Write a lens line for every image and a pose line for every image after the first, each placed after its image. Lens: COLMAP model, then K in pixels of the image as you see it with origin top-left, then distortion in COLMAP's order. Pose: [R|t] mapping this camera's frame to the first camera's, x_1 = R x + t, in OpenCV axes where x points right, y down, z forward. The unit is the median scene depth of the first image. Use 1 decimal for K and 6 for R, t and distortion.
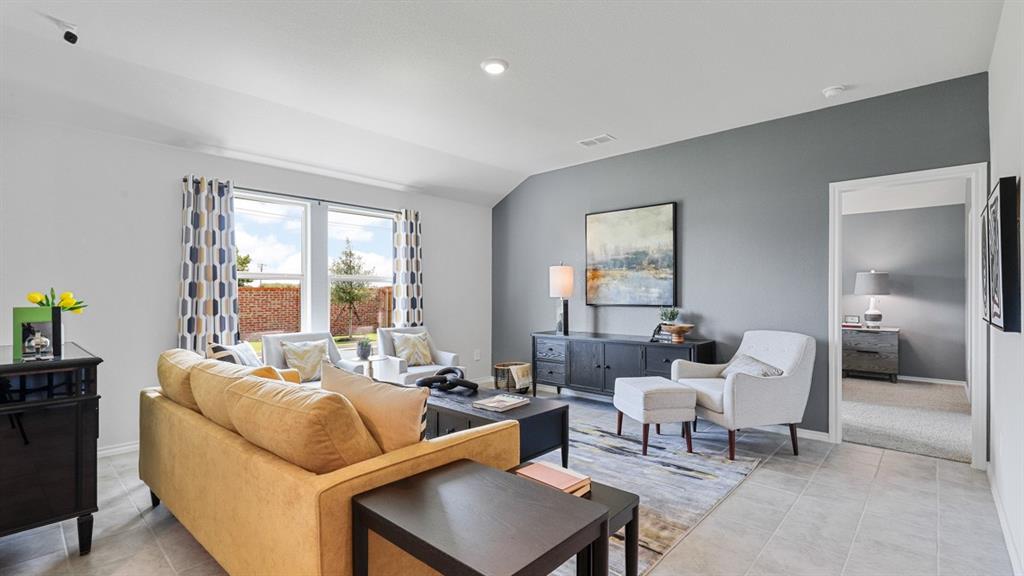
lens RADIAL K [[433.7, 0, 512.6], [0, 433.7, 289.9], [0, 0, 1]] dist [-0.000215, 0.000246]
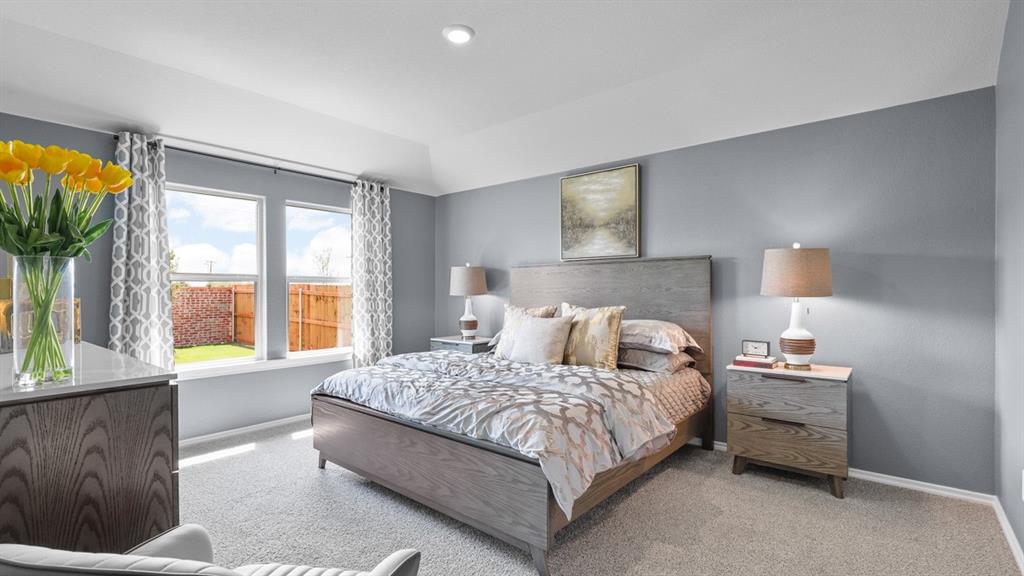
lens RADIAL K [[463.0, 0, 516.1], [0, 463.0, 292.8], [0, 0, 1]] dist [0.000253, -0.000438]
pose [[0.999910, -0.011383, -0.007127, 0.537726], [0.011416, 0.999925, 0.004534, 0.002206], [0.007074, -0.004615, 0.999964, 0.508983]]
